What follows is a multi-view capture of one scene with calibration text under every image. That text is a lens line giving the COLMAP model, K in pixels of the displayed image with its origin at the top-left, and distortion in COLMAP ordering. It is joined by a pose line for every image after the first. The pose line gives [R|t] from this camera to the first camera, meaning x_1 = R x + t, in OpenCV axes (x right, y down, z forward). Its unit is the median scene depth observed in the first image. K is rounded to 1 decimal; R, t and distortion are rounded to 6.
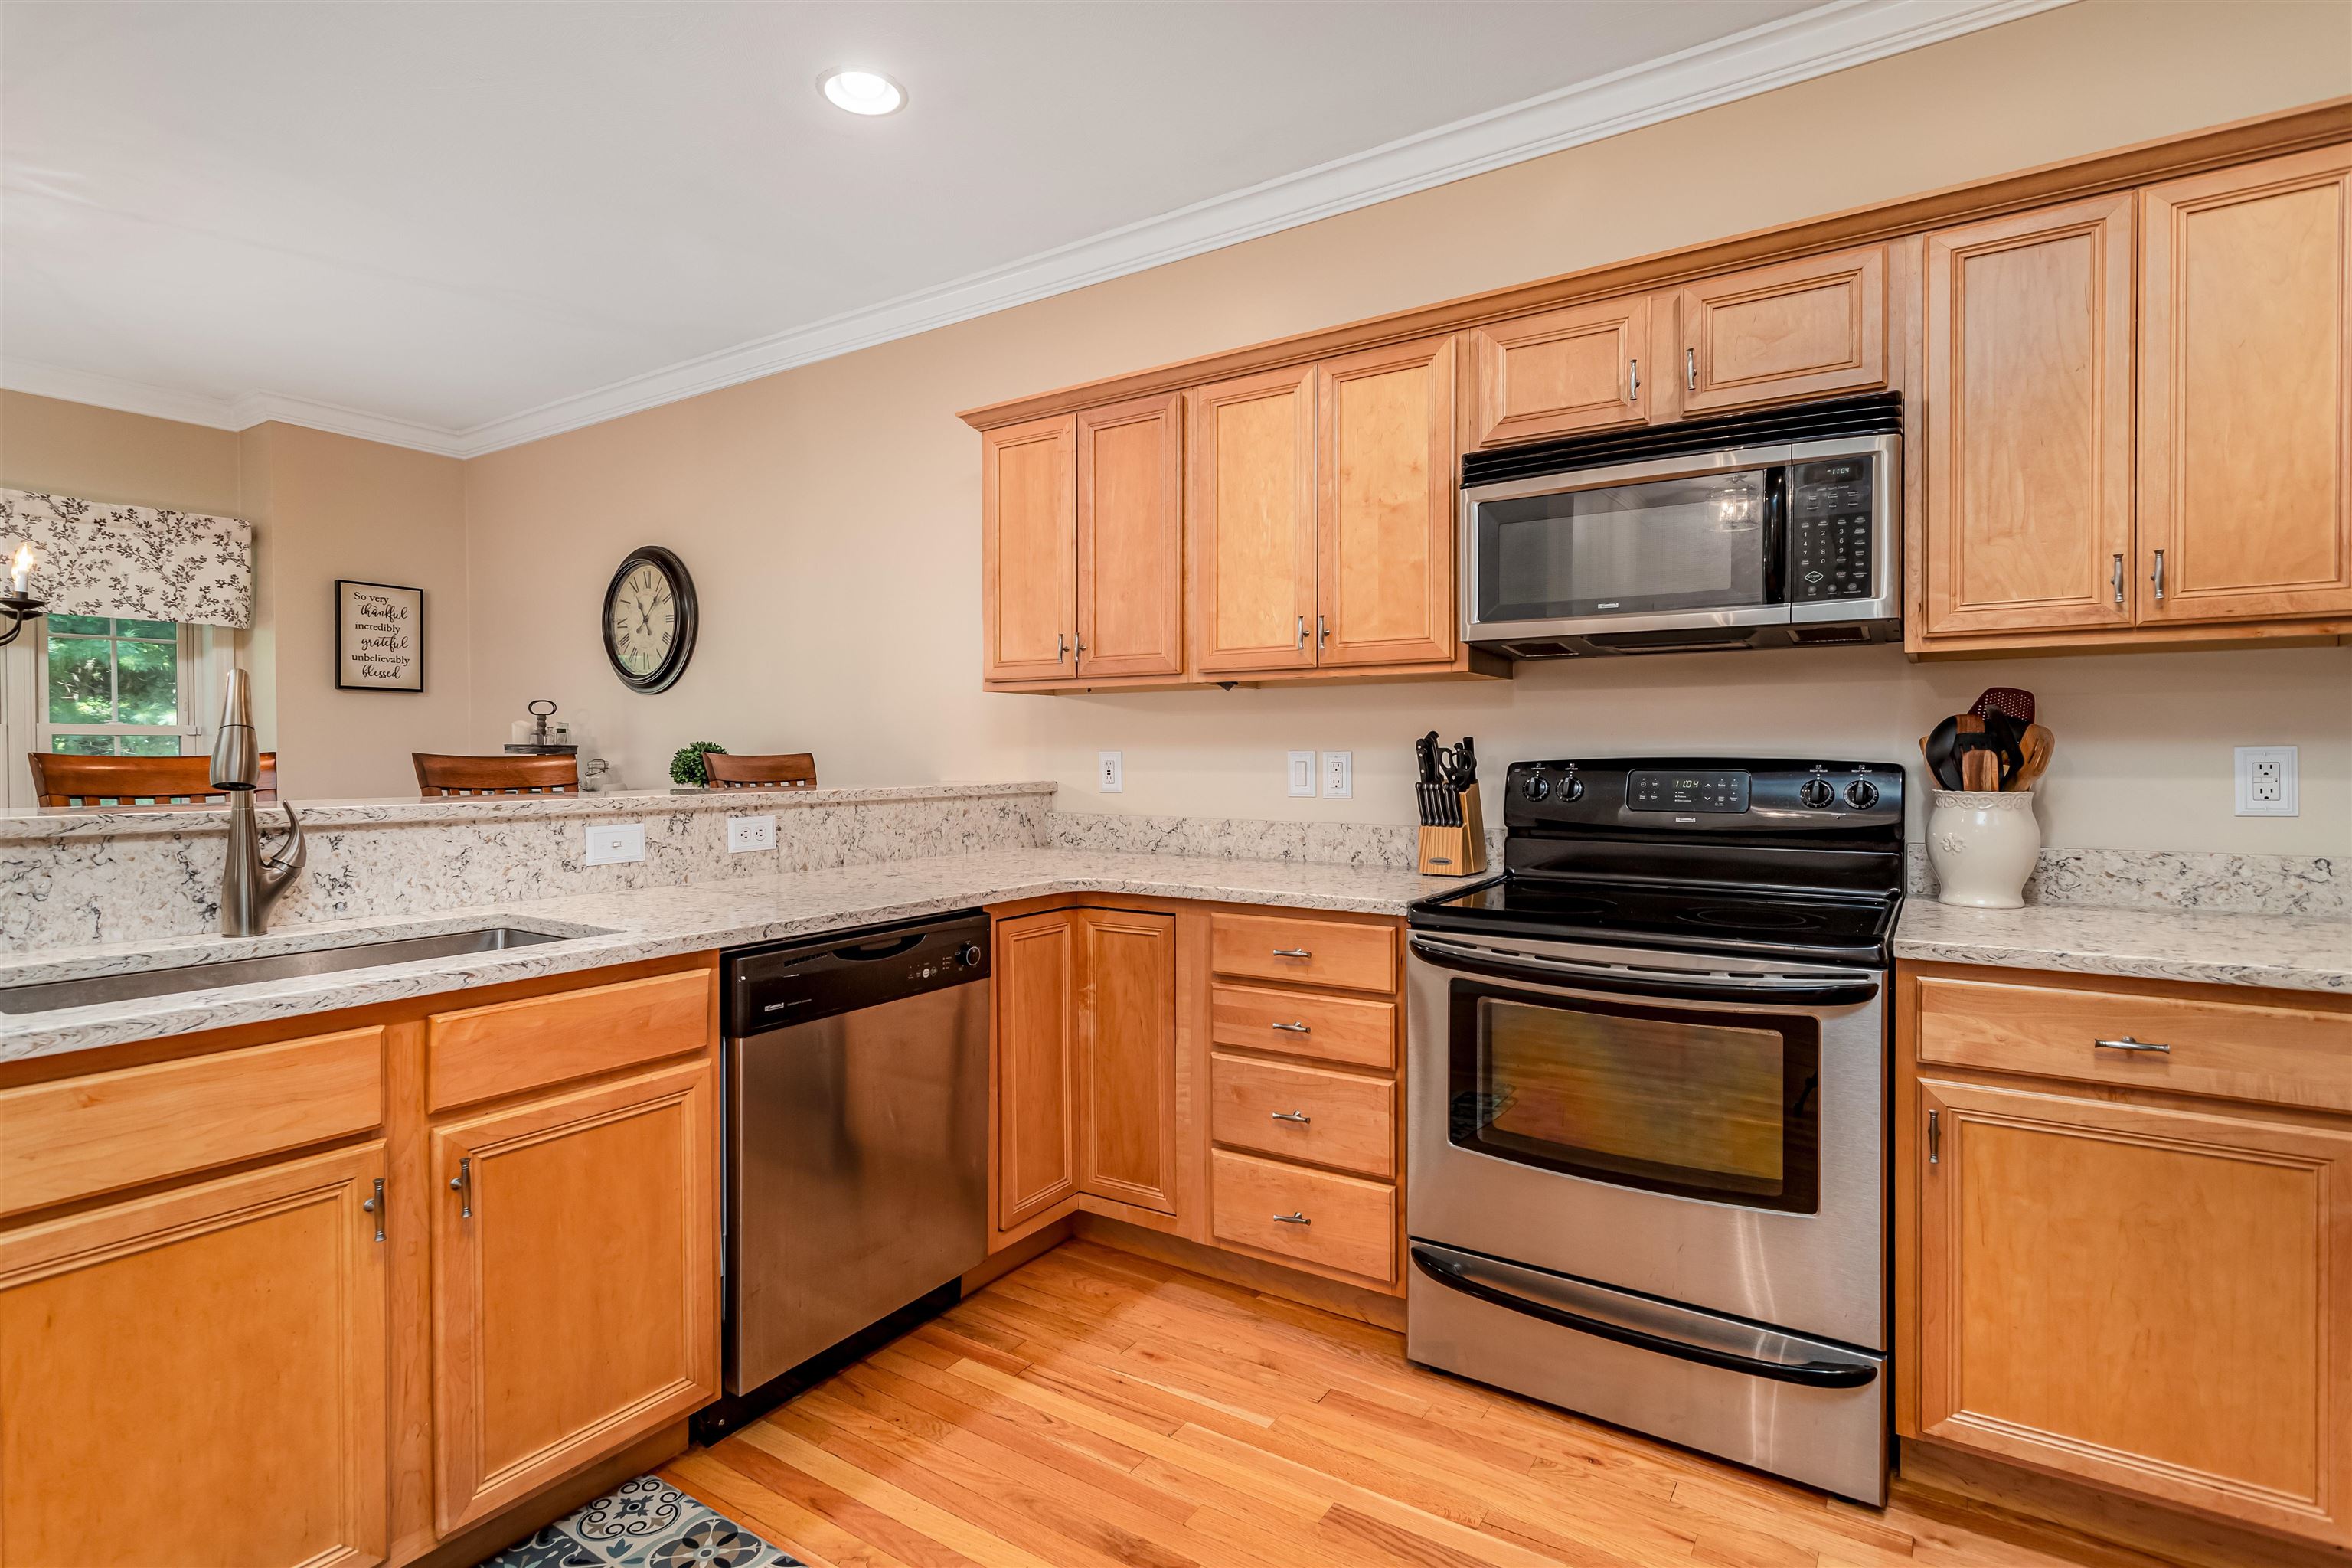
lens RADIAL K [[1141.7, 0, 1126.4], [0, 1141.7, 766.8], [0, 0, 1]] dist [-0.001124, 0.000781]
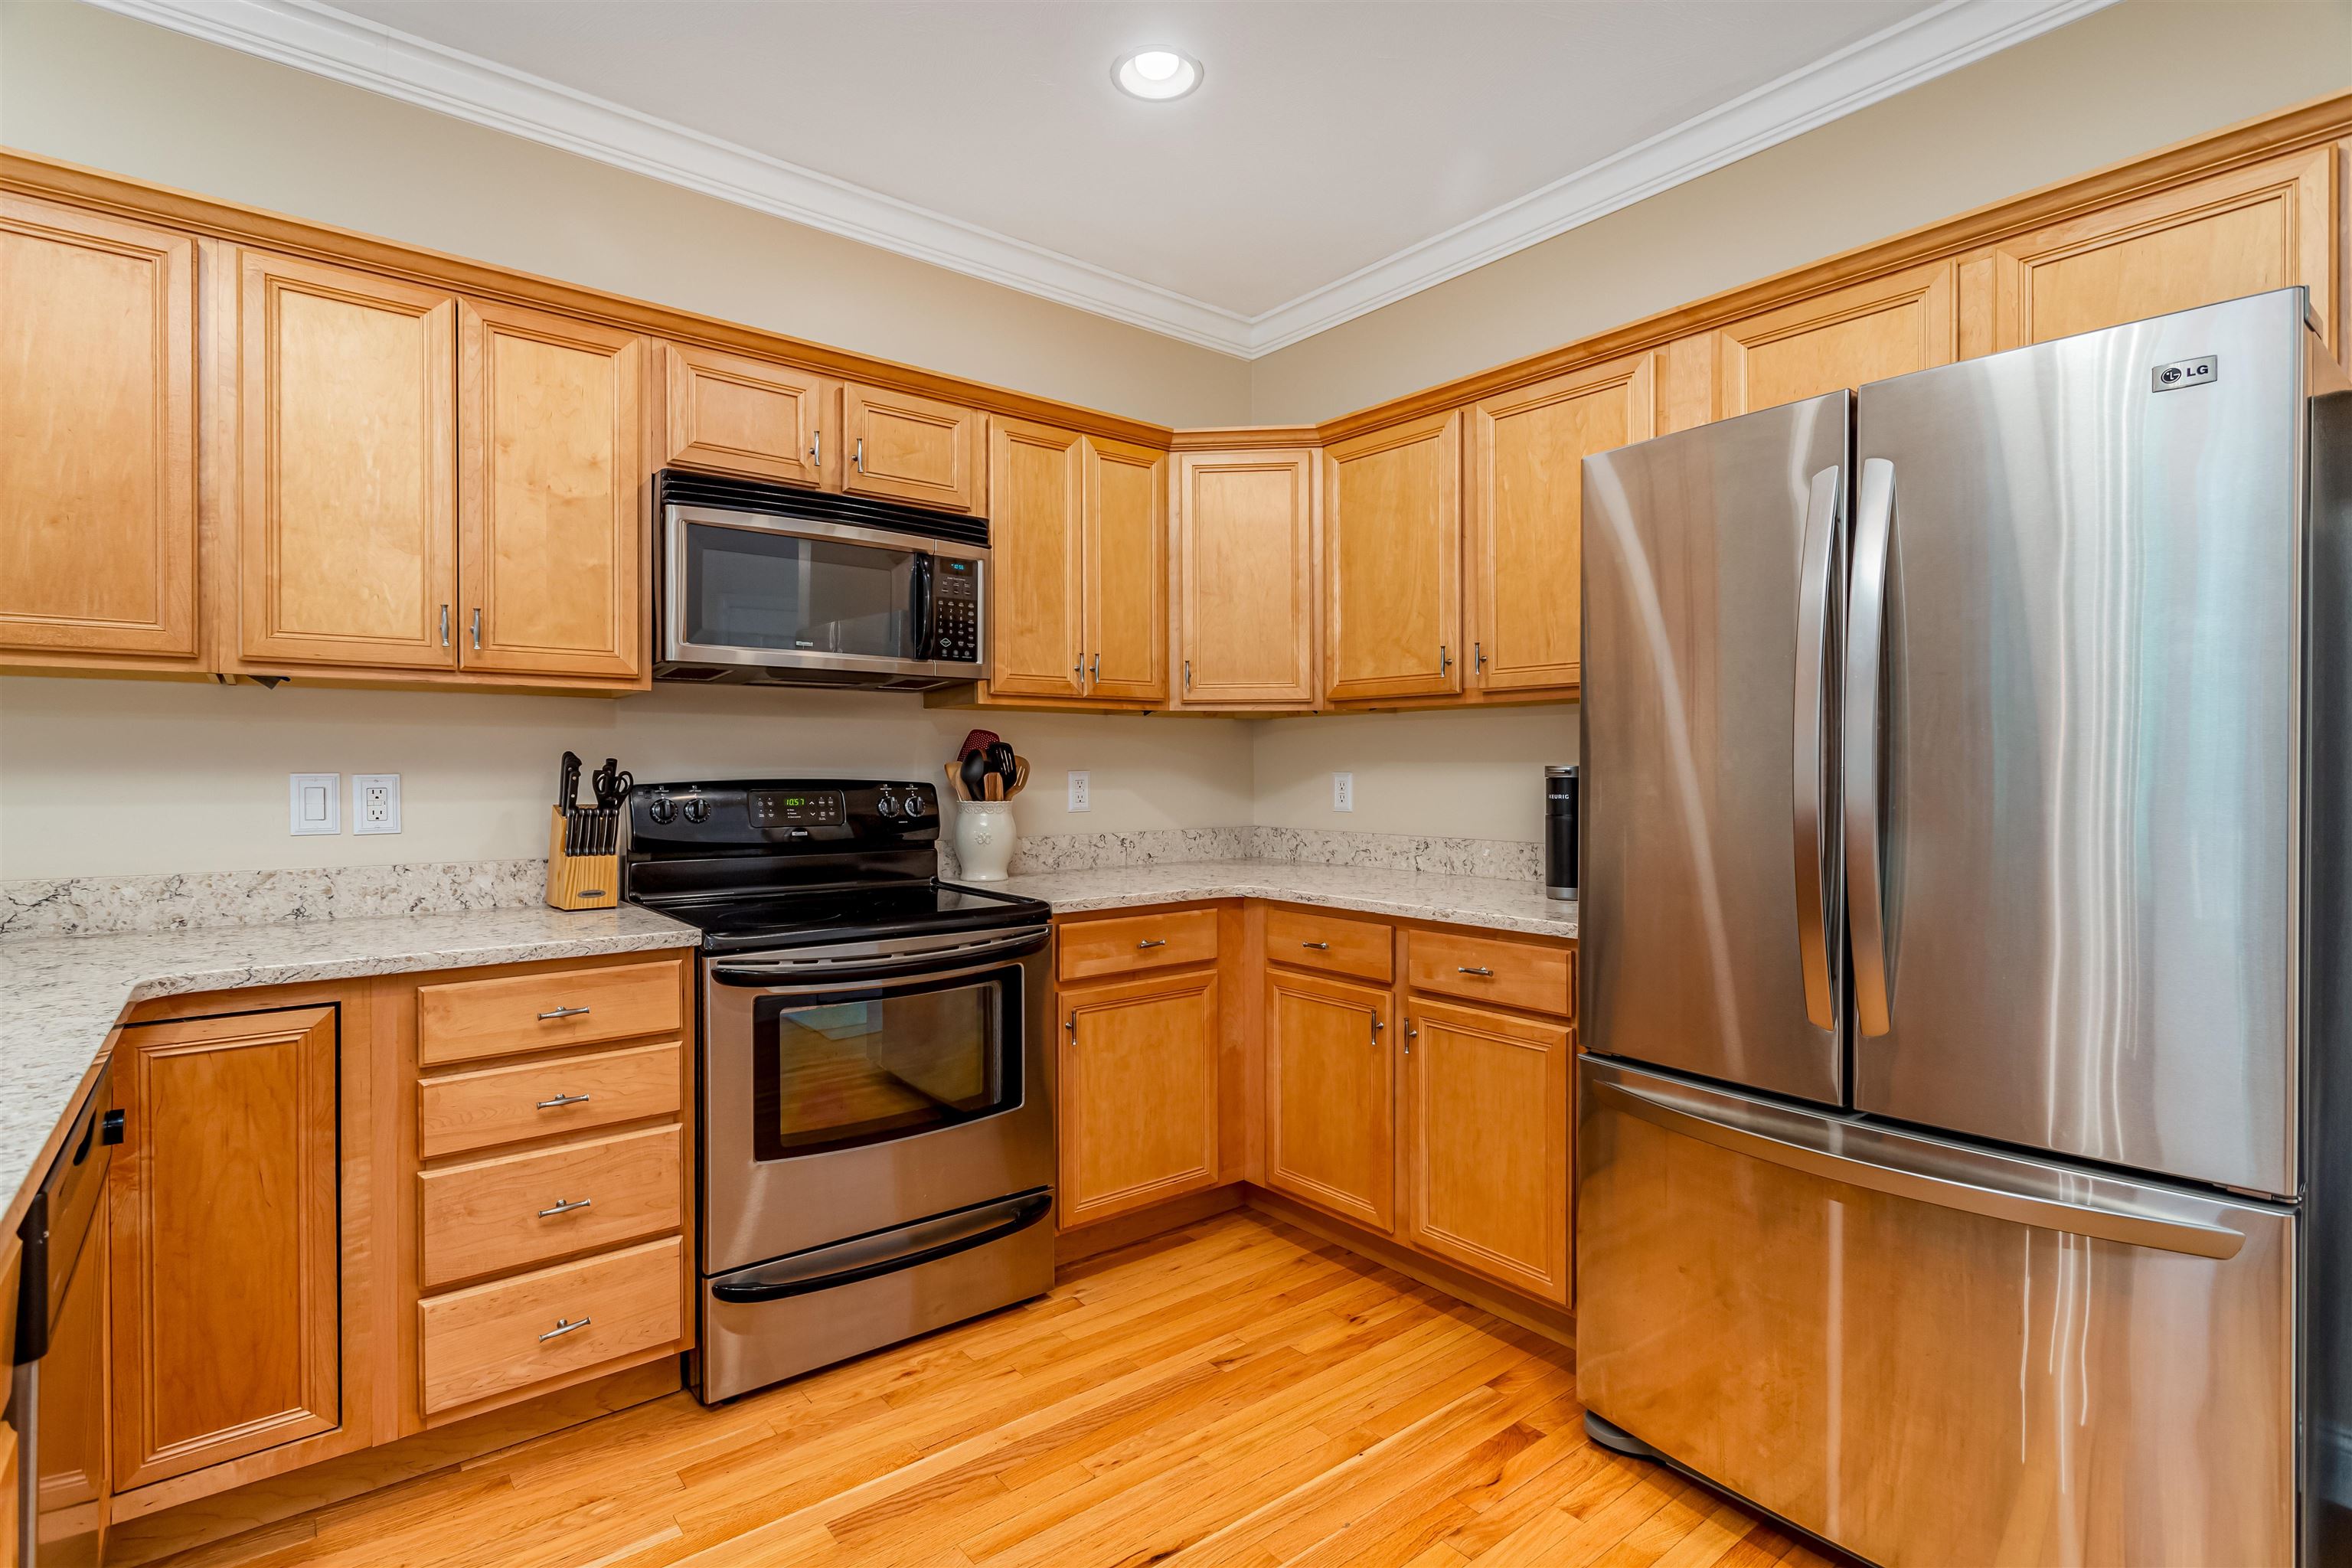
lens RADIAL K [[1140.1, 0, 1176.0], [0, 1140.1, 784.0], [0, 0, 1]] dist [-0.000907, 0.000501]
pose [[0.293566, -0.007271, 0.955911, -0.503037], [0.014285, 0.999893, 0.003219, -0.001823], [-0.955832, 0.012710, 0.293638, 0.303010]]
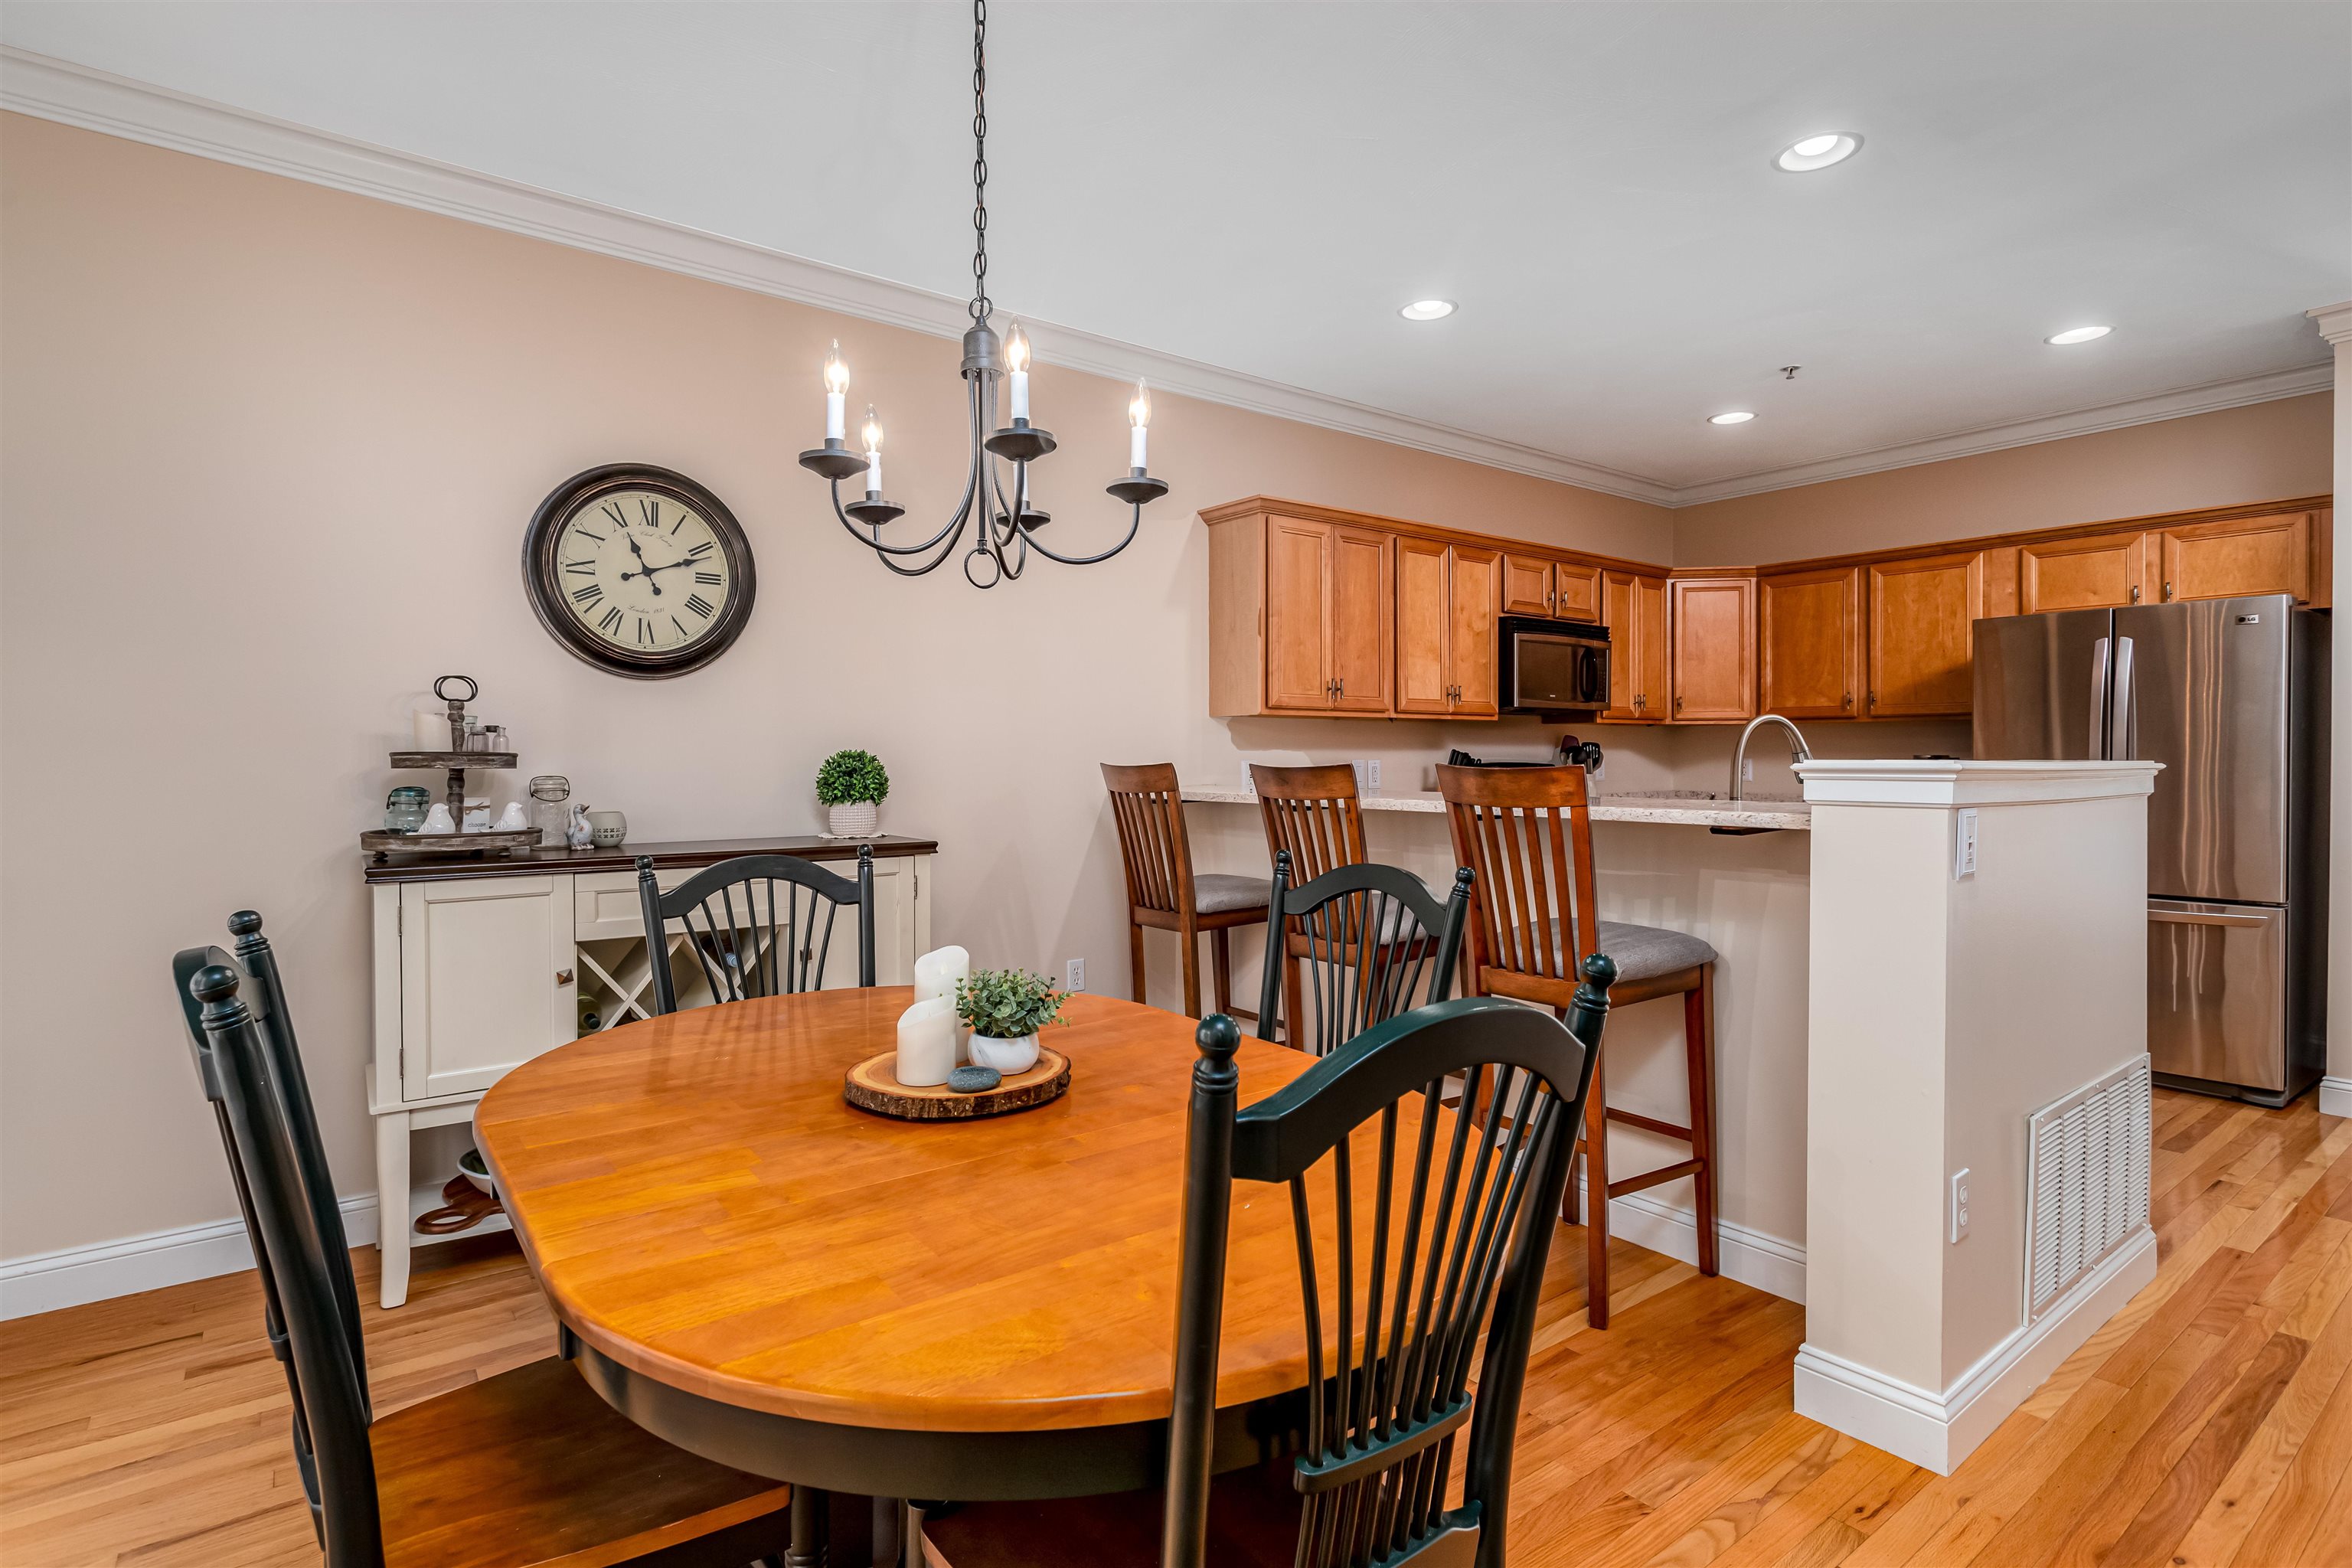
lens RADIAL K [[1169.5, 0, 1176.0], [0, 1169.5, 784.0], [0, 0, 1]] dist [-0.001168, -0.000301]
pose [[0.312857, -0.015389, 0.949676, -1.877922], [0.019666, 0.999759, 0.009722, -0.003869], [-0.949597, 0.015635, 0.313084, 0.916222]]
